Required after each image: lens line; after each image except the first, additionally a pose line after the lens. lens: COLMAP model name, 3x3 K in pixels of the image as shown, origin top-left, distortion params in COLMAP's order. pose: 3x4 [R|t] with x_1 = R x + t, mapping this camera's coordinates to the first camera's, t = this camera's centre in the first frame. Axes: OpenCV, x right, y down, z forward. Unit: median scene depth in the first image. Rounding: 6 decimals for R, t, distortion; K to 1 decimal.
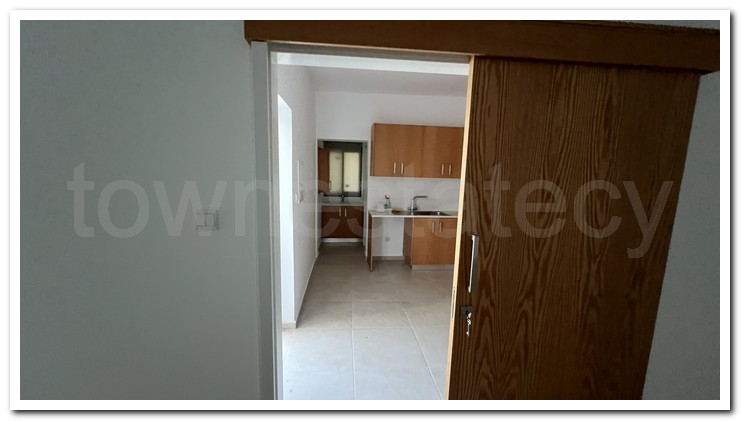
lens RADIAL K [[280.1, 0, 372.7], [0, 280.1, 213.4], [0, 0, 1]] dist [-0.002429, 0.001149]
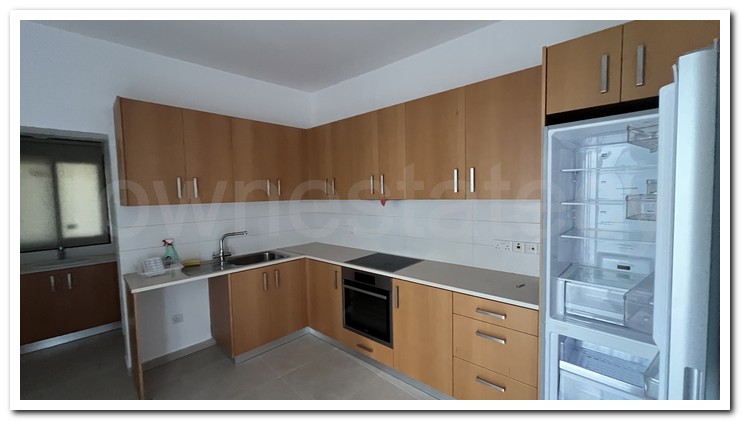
lens RADIAL K [[280.1, 0, 366.9], [0, 280.1, 210.8], [0, 0, 1]] dist [-0.002429, 0.001149]
pose [[0.778202, -0.084979, 0.622238, 0.020267], [0.134766, 0.990318, -0.033298, -0.047925], [-0.613384, 0.109769, 0.782119, 0.332853]]
